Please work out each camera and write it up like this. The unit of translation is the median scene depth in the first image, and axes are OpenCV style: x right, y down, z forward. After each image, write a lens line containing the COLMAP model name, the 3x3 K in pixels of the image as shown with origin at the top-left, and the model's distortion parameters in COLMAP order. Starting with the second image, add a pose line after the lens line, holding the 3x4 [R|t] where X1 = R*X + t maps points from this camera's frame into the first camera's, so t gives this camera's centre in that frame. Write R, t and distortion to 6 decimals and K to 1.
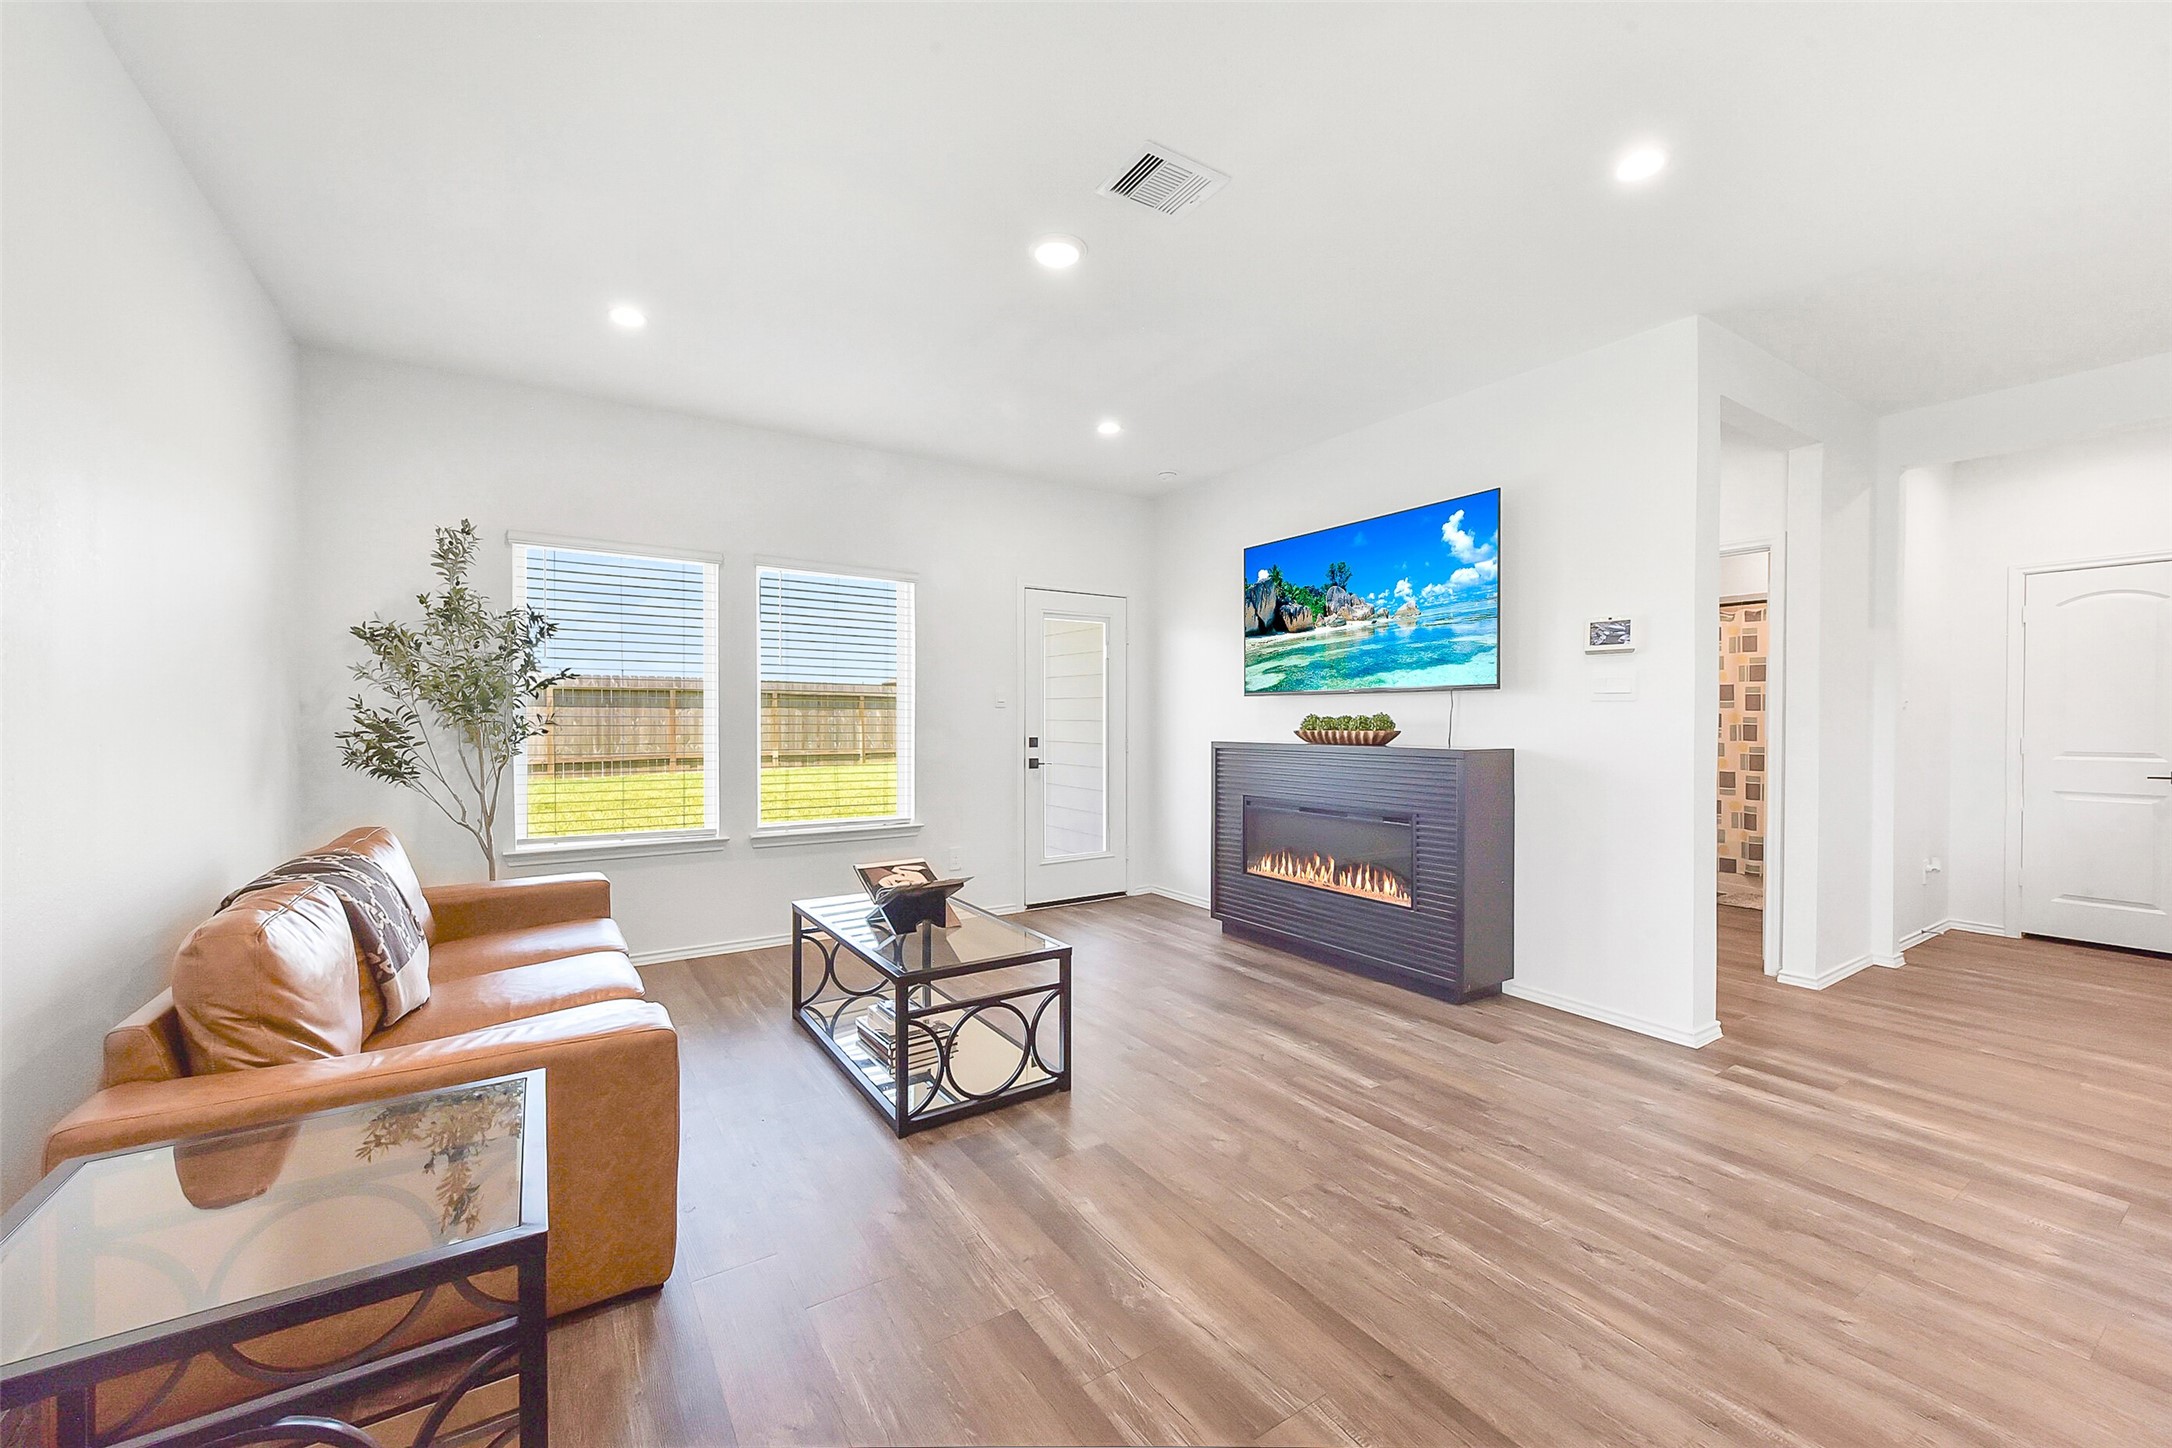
lens RADIAL K [[847.5, 0, 1080.9], [0, 847.5, 724.3], [0, 0, 1]] dist [0.000799, -0.000439]
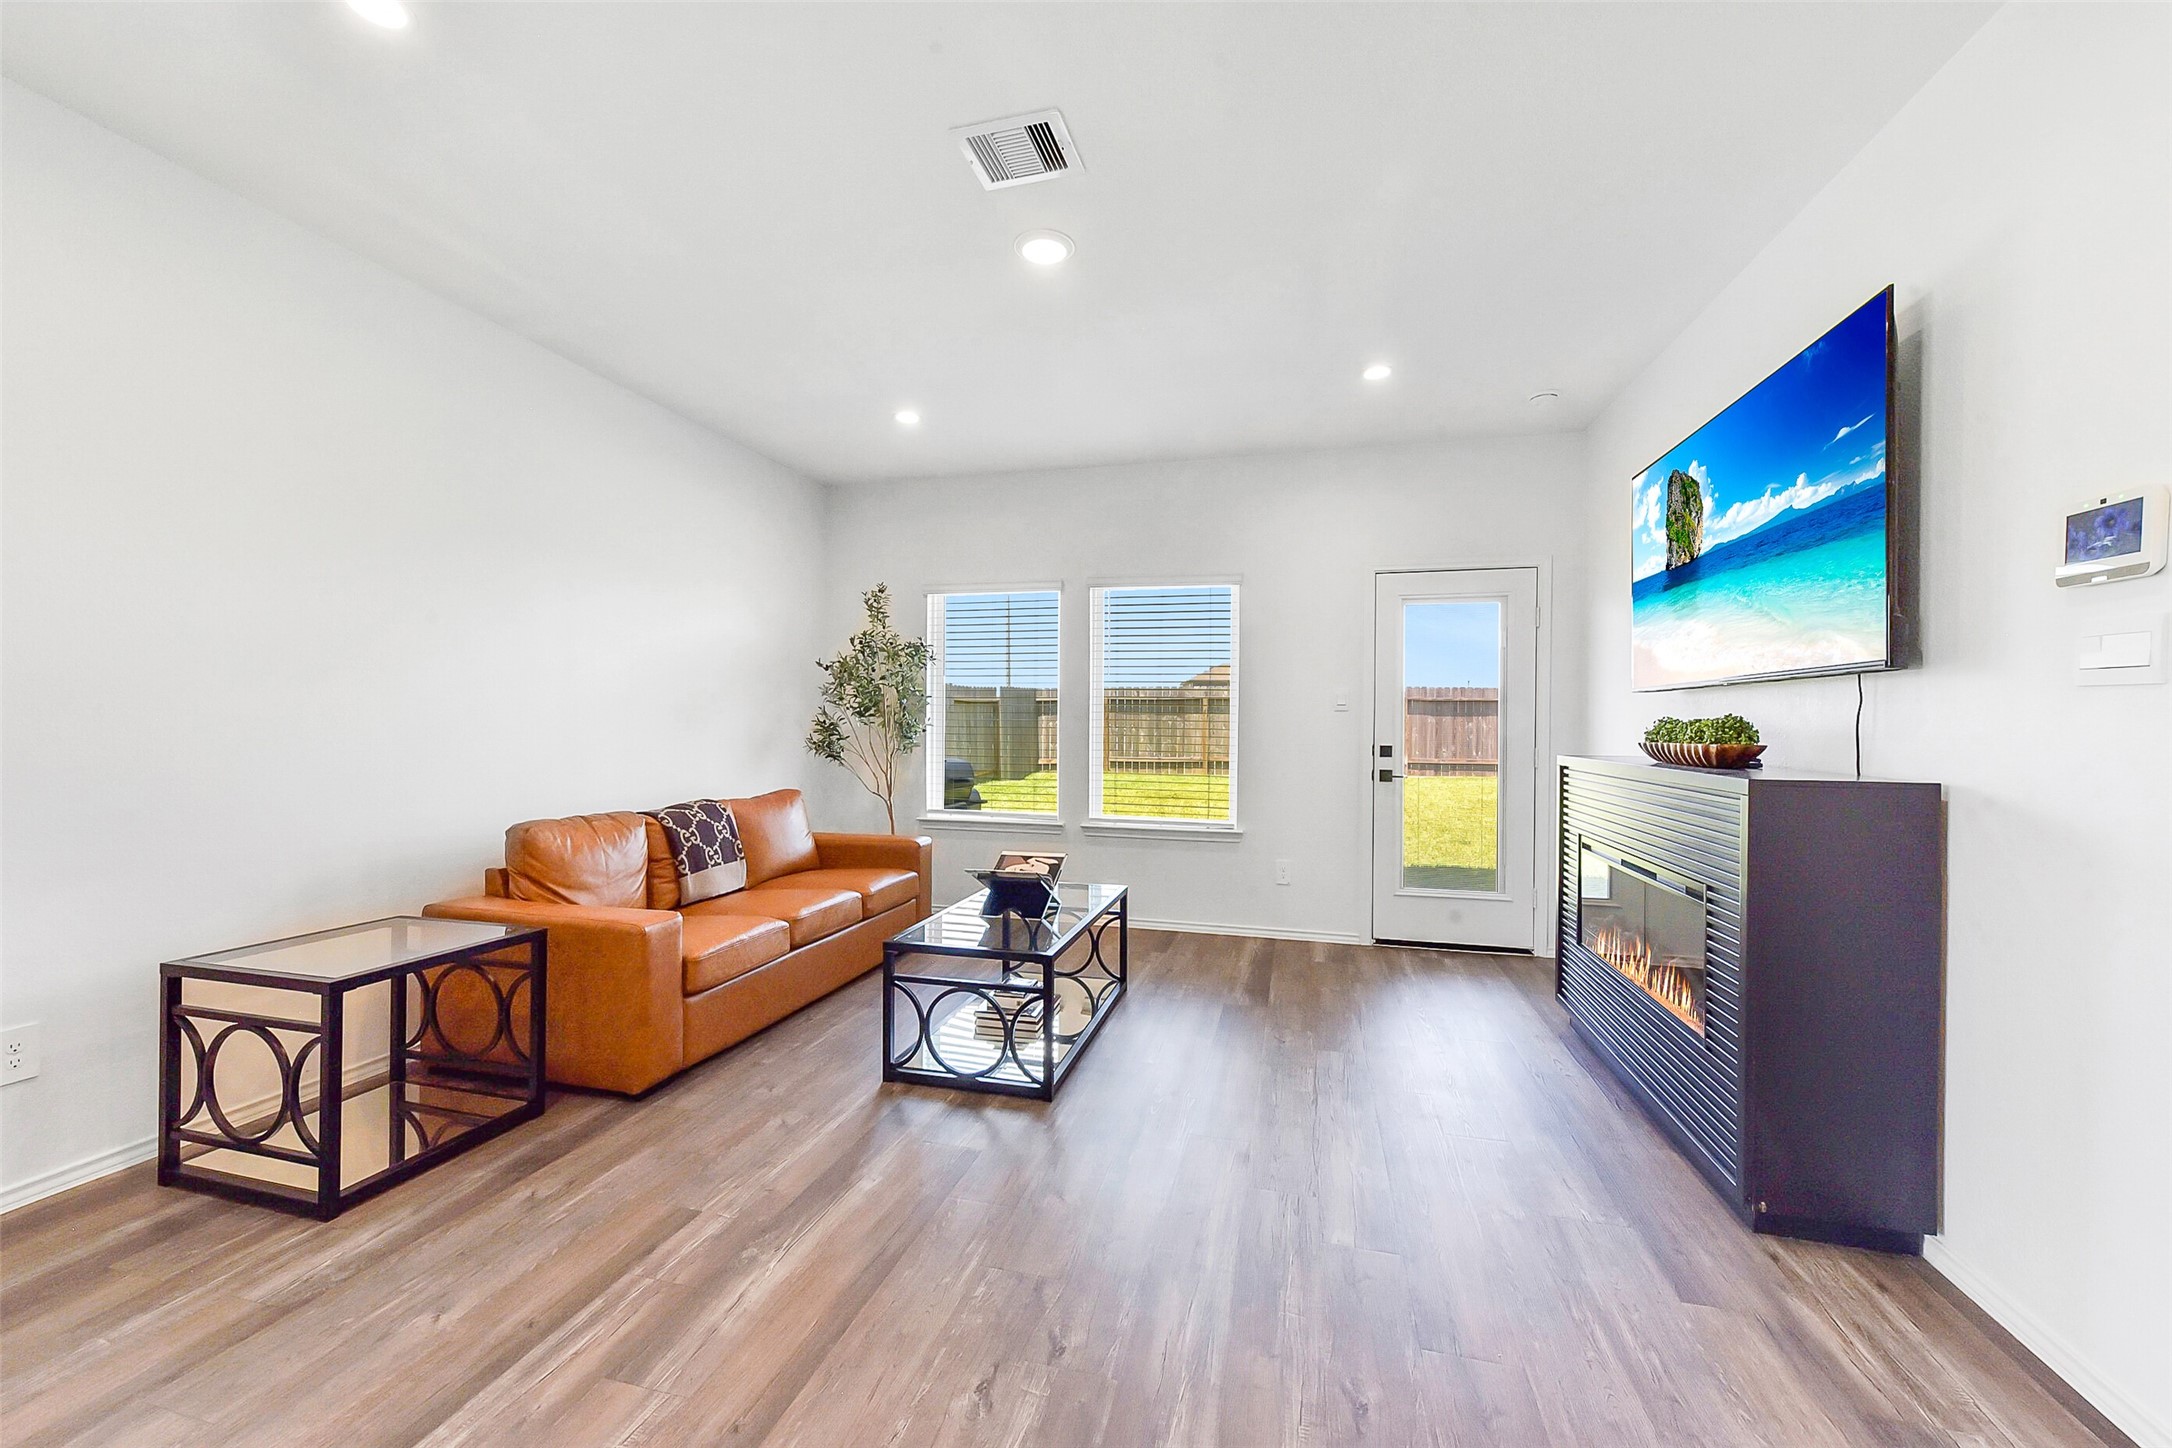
lens RADIAL K [[847.5, 0, 1080.9], [0, 847.5, 724.3], [0, 0, 1]] dist [0.000799, -0.000439]
pose [[0.670631, 0.005118, -0.741774, 0.544362], [-0.011588, 0.999926, -0.003578, 0.000420], [0.741701, 0.010995, 0.670641, 0.274161]]
